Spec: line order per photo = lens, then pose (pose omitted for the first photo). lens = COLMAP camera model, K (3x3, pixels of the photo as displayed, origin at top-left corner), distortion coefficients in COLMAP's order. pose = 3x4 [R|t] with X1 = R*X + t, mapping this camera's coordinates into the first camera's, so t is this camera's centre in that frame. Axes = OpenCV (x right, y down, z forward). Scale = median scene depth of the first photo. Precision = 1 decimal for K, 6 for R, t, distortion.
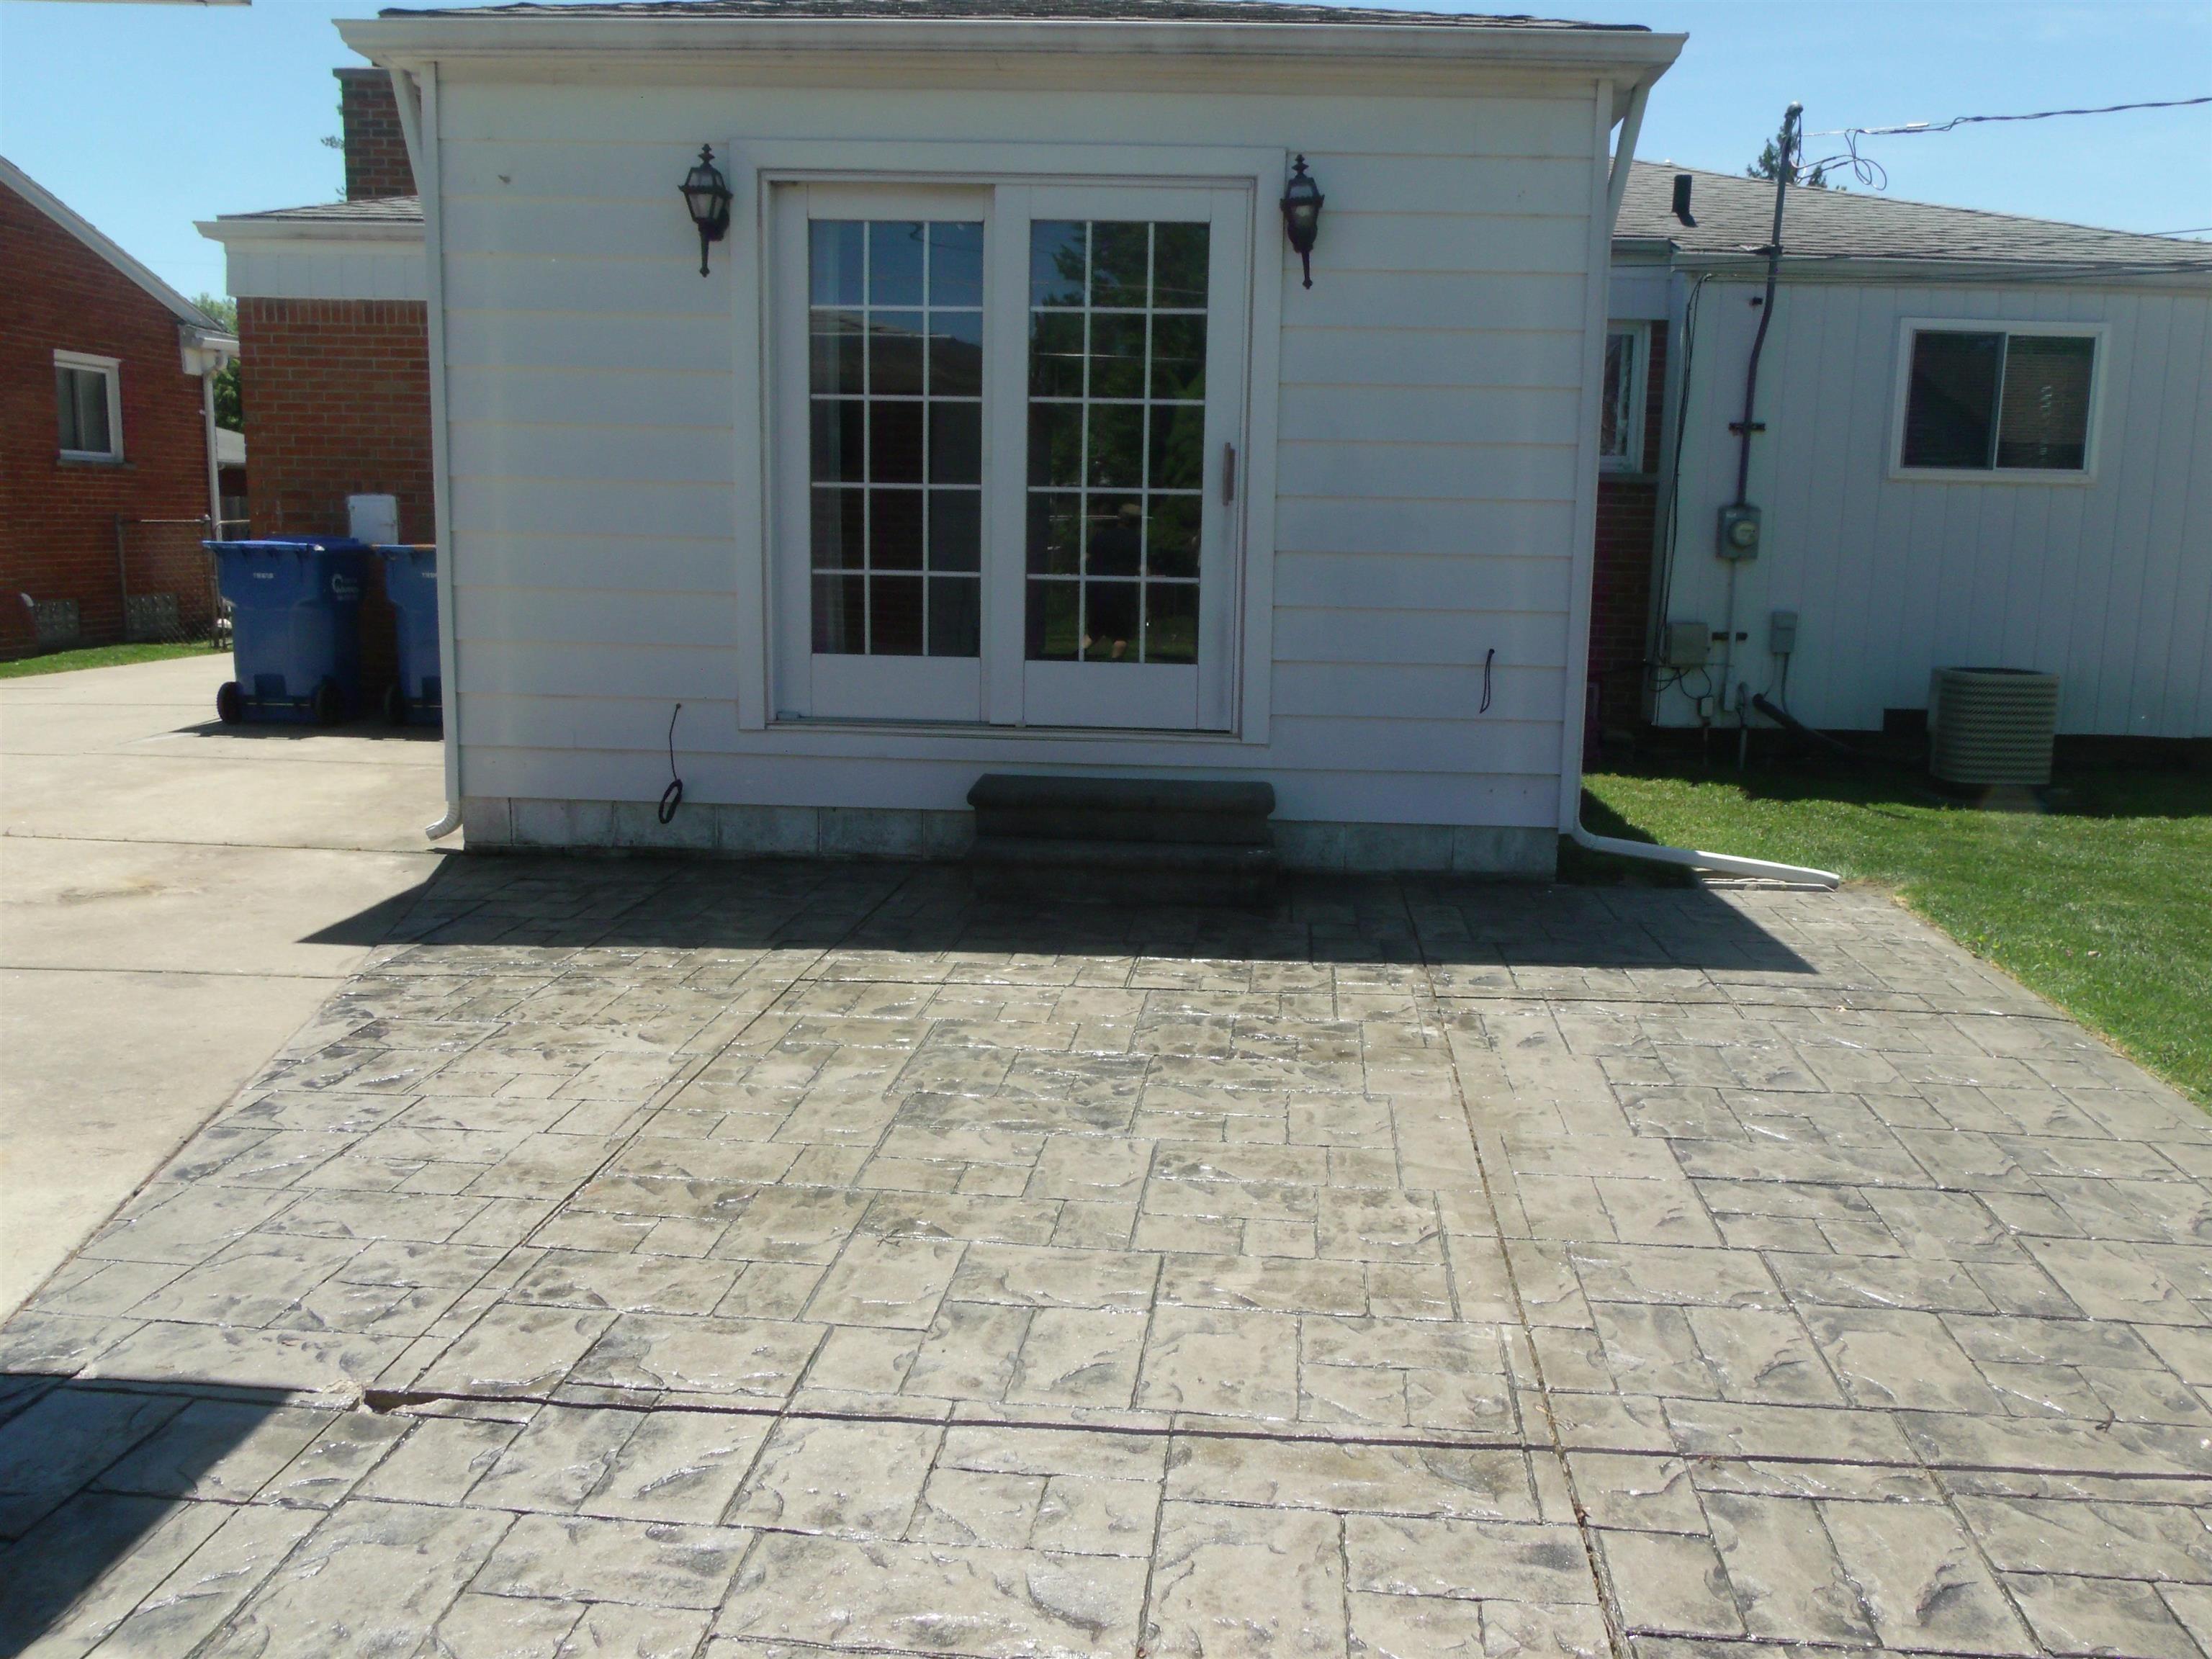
lens RADIAL K [[1781.9, 0, 1109.0], [0, 1781.9, 830.5], [0, 0, 1]] dist [-0.025239, -0.003502]
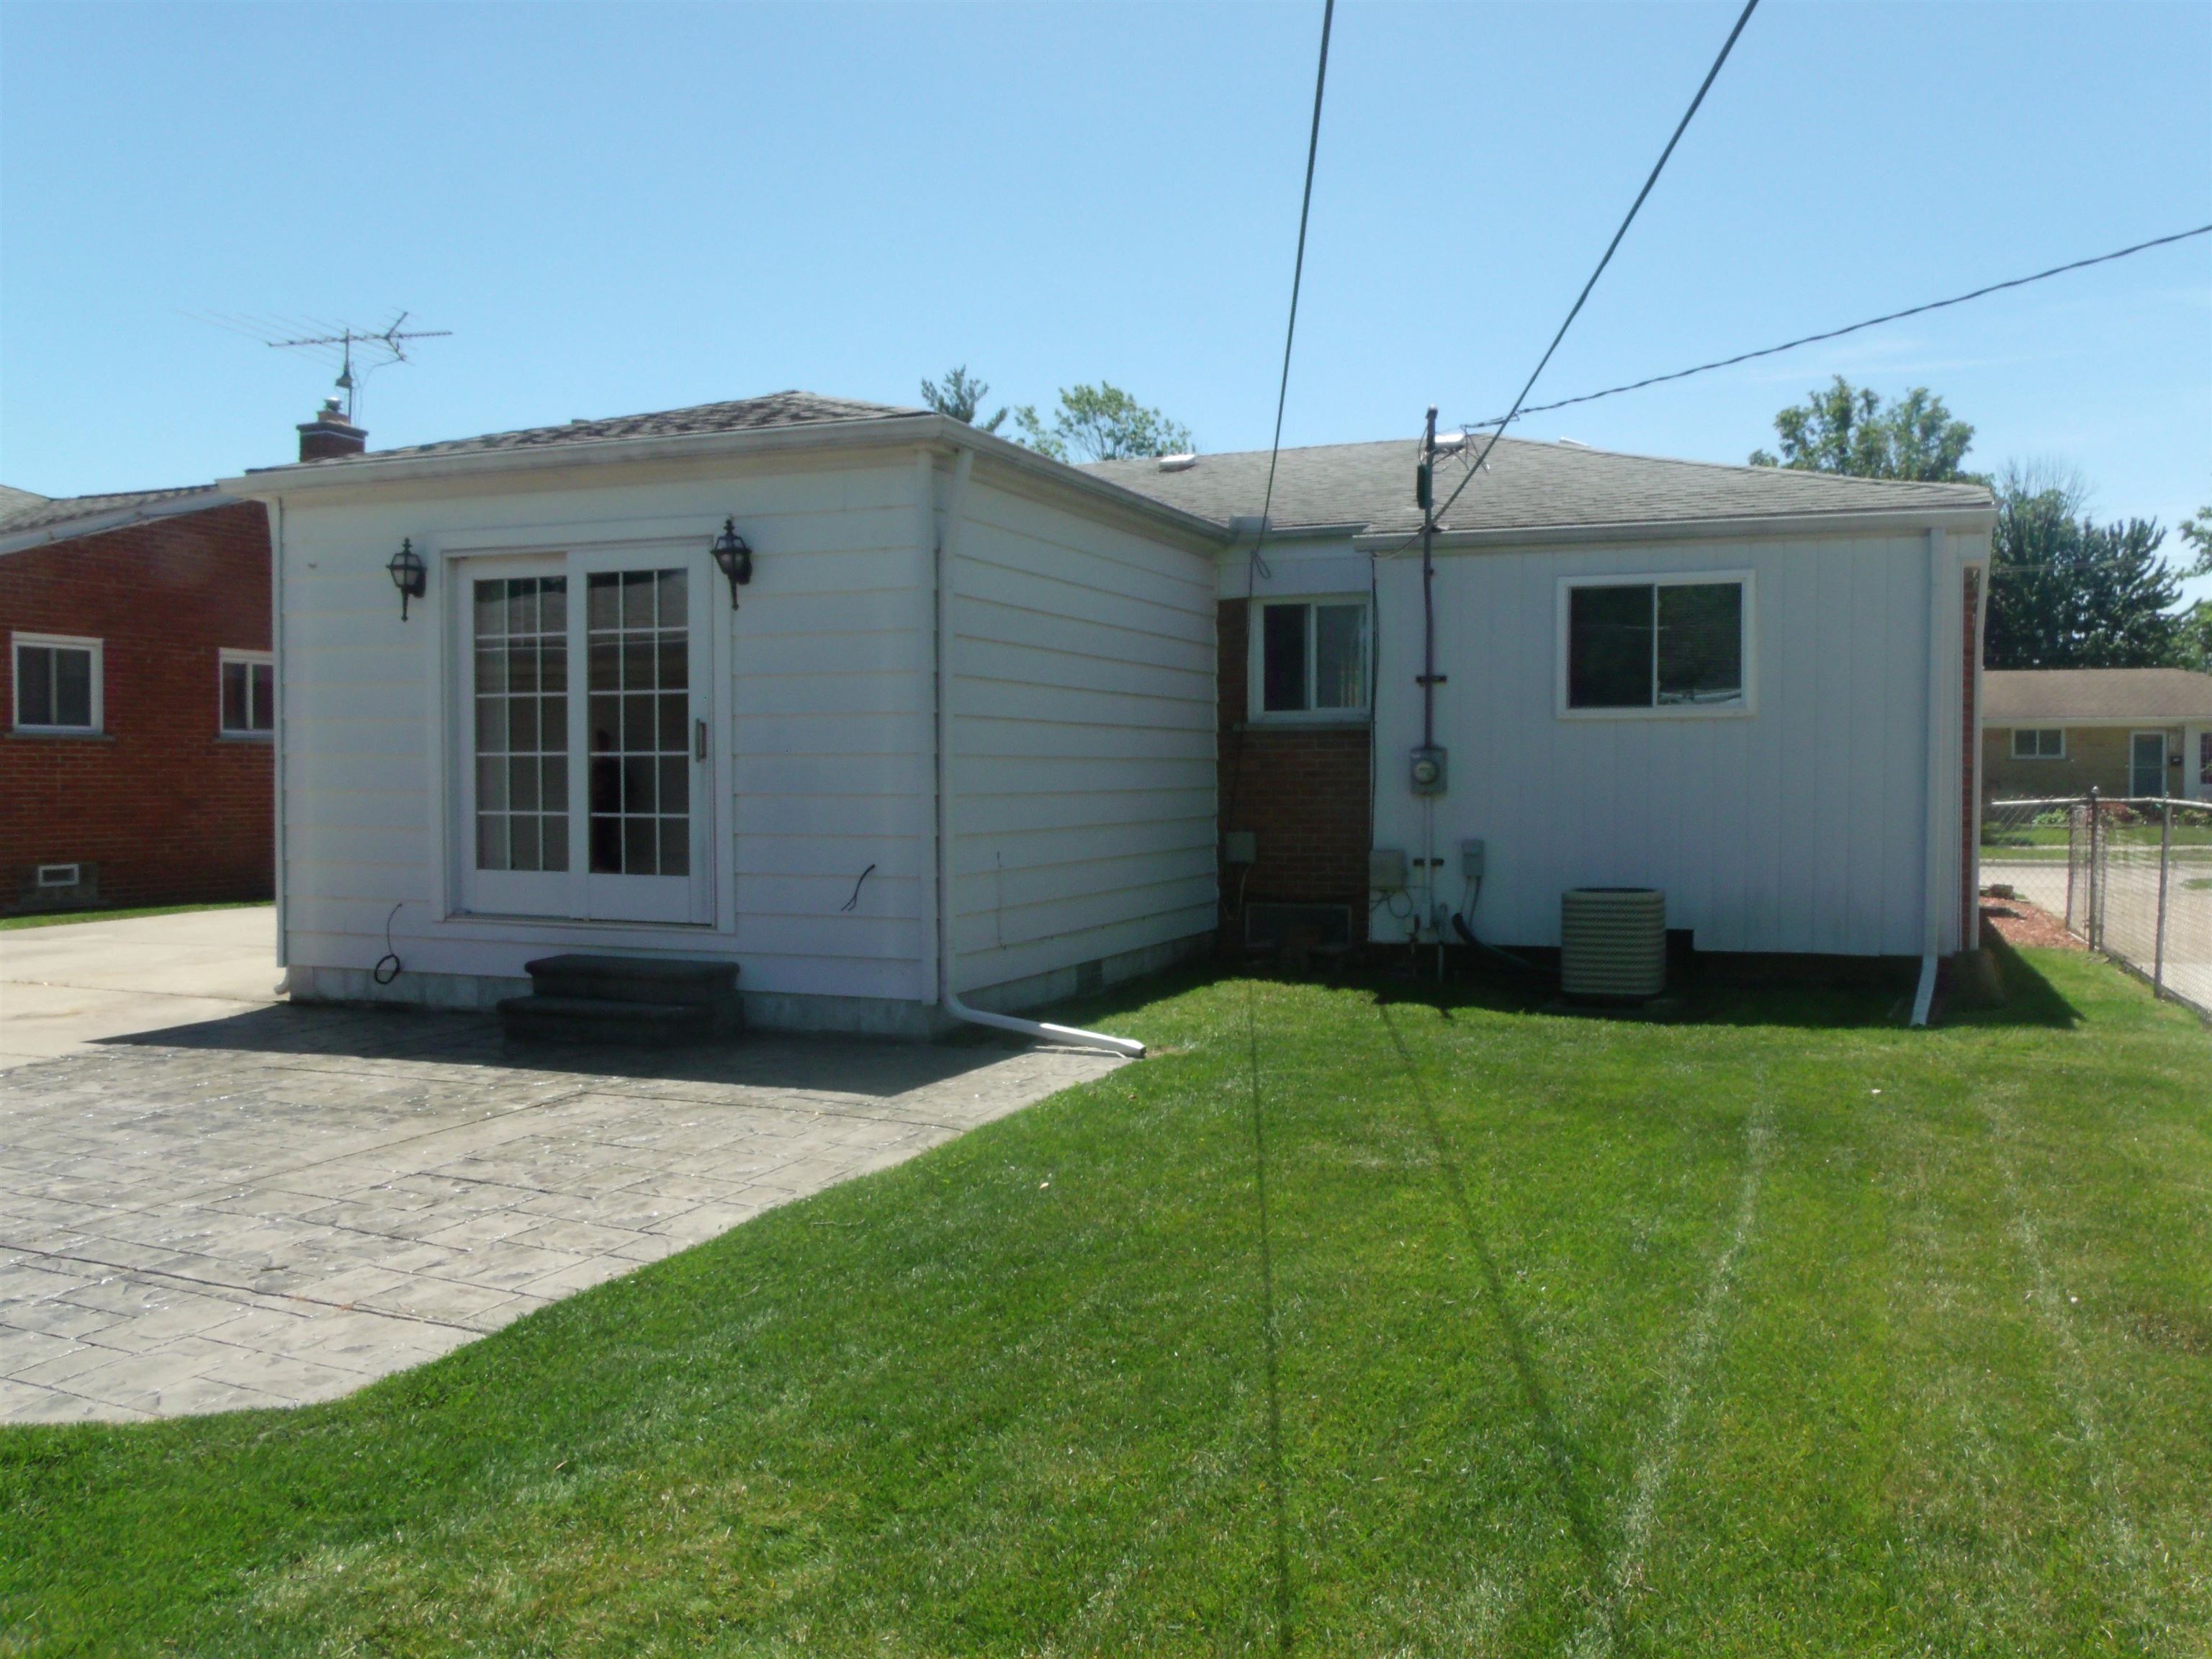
lens RADIAL K [[1781.9, 0, 1109.1], [0, 1781.9, 831.5], [0, 0, 1]] dist [-0.025239, -0.003502]
pose [[0.939182, -0.010196, -0.343268, 0.813553], [-0.038085, 0.990301, -0.133614, 0.044055], [0.341301, 0.138562, 0.929685, -0.174752]]
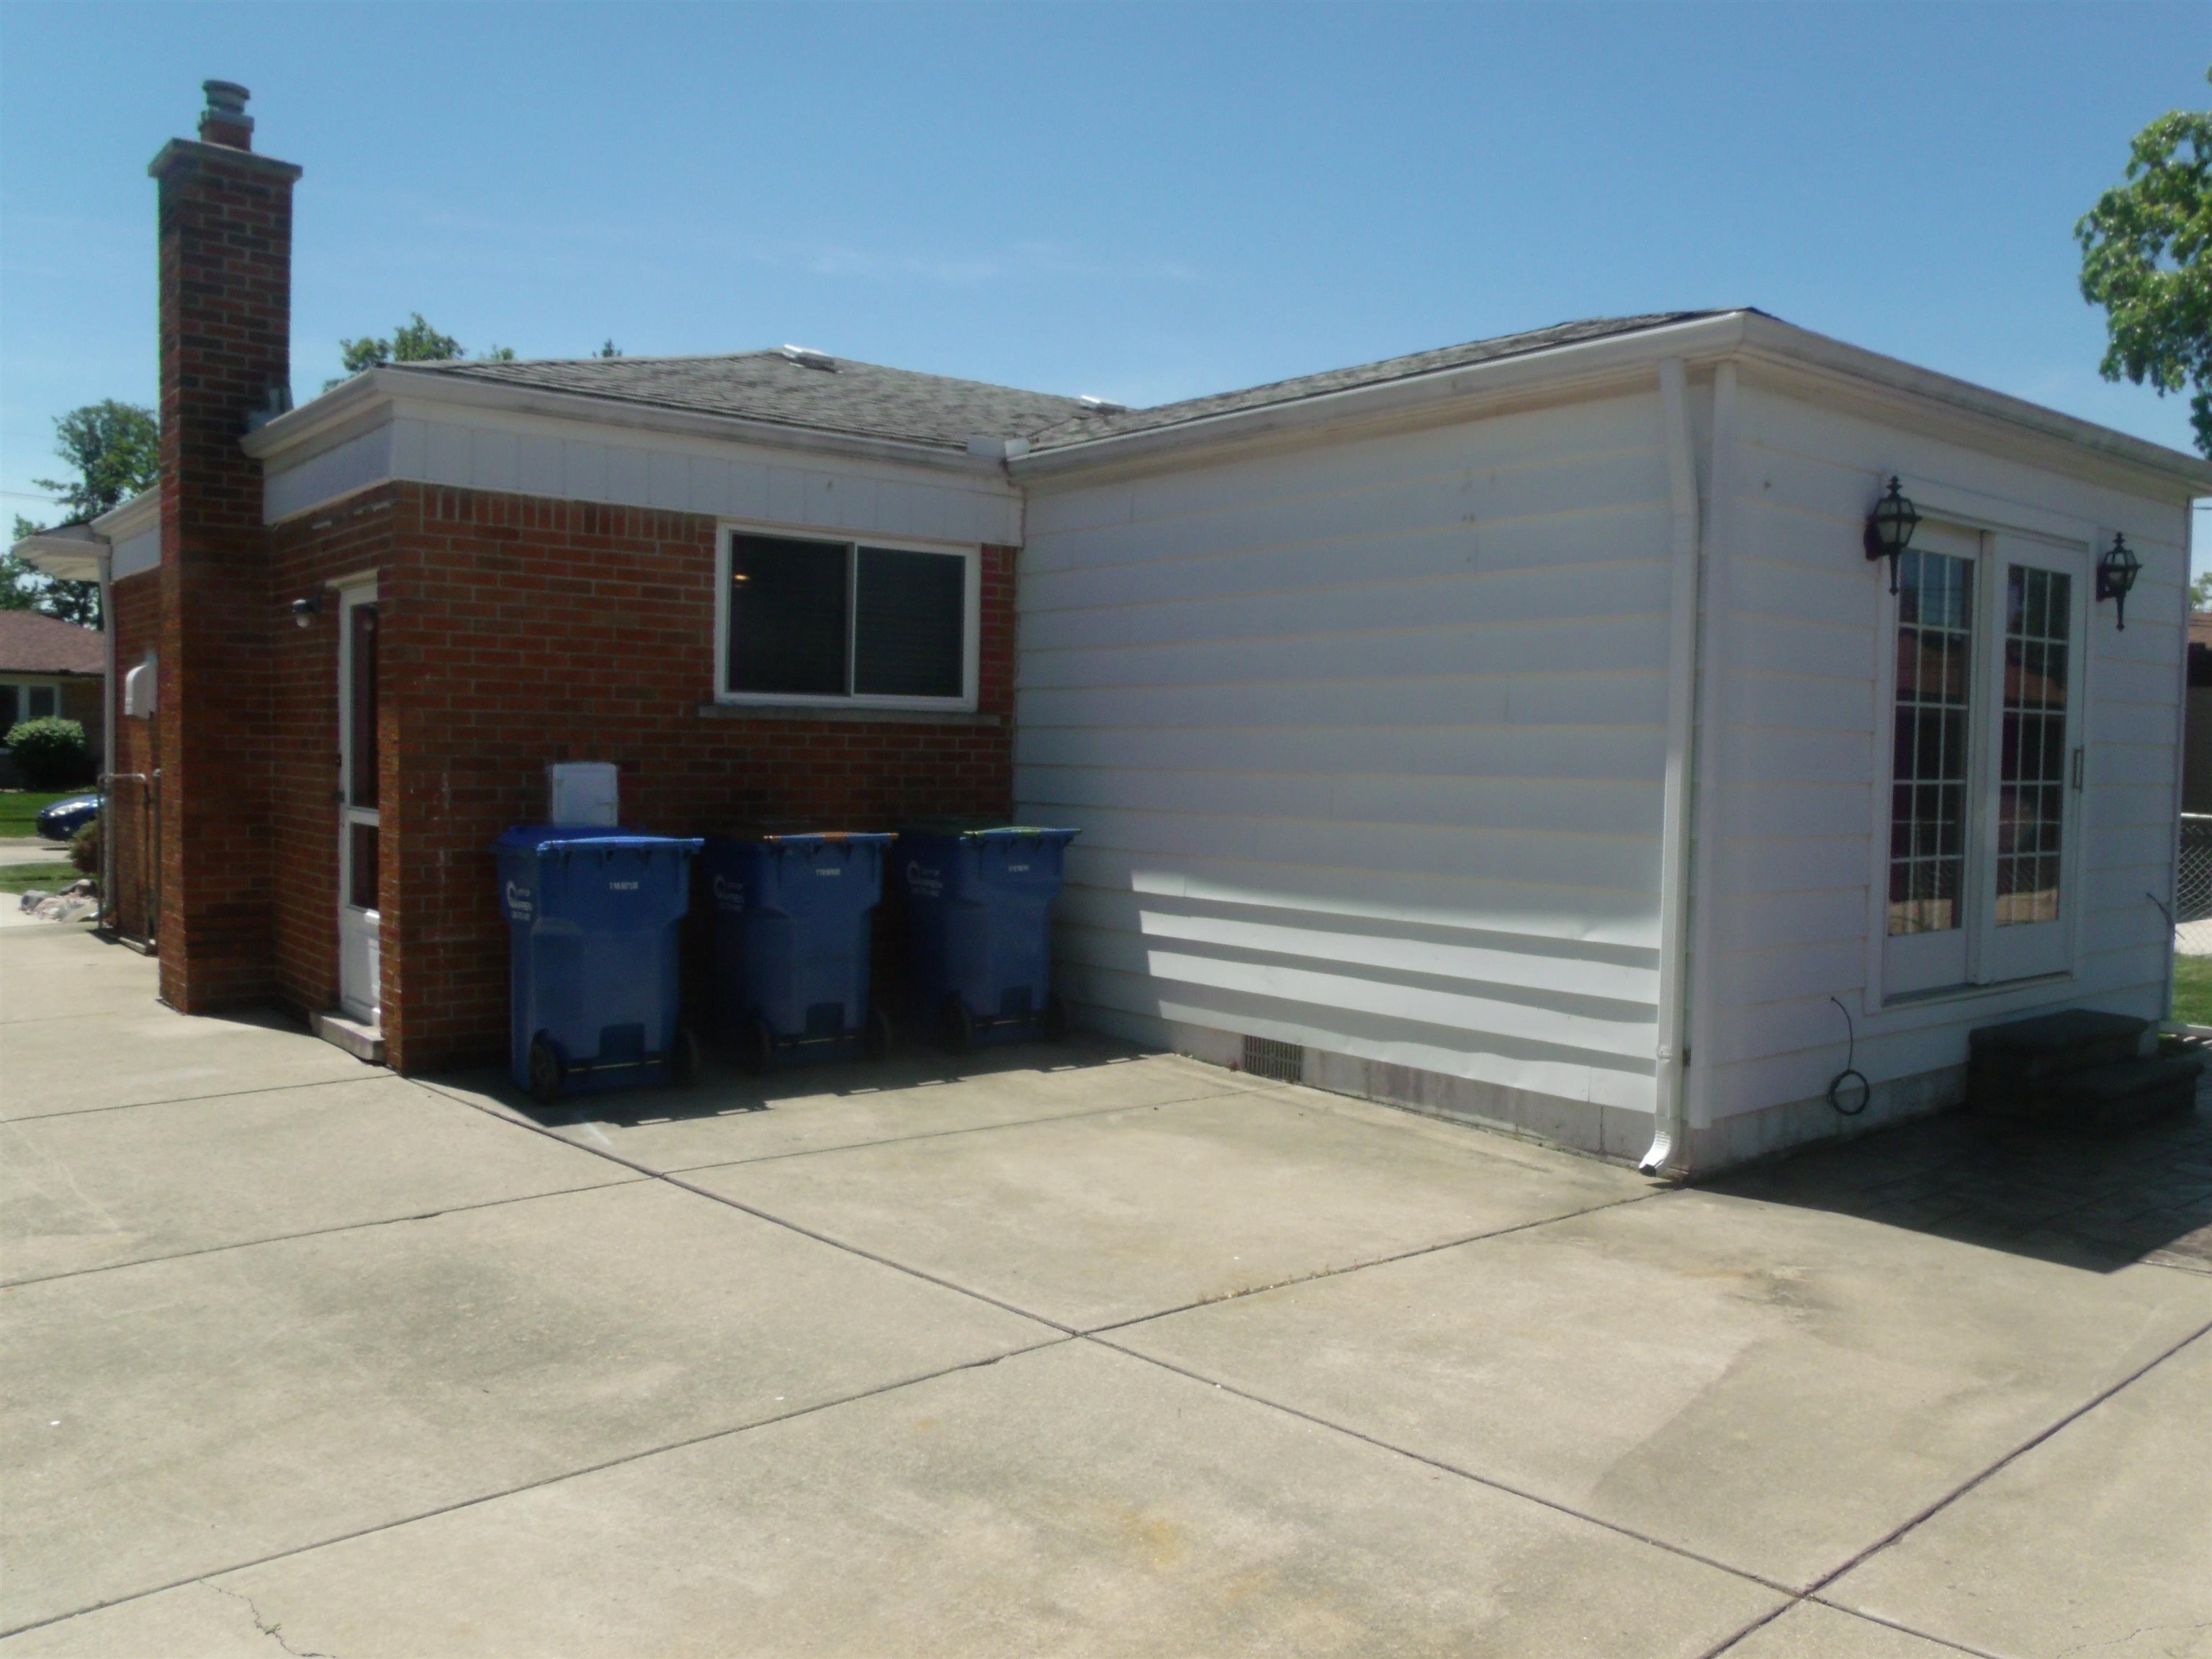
lens RADIAL K [[1781.9, 0, 1115.2], [0, 1781.9, 826.8], [0, 0, 1]] dist [-0.025239, -0.003502]
pose [[0.722237, -0.044509, 0.690213, -1.245131], [0.114362, 0.991876, -0.055706, -0.160601], [-0.682126, 0.119167, 0.721459, 0.538650]]
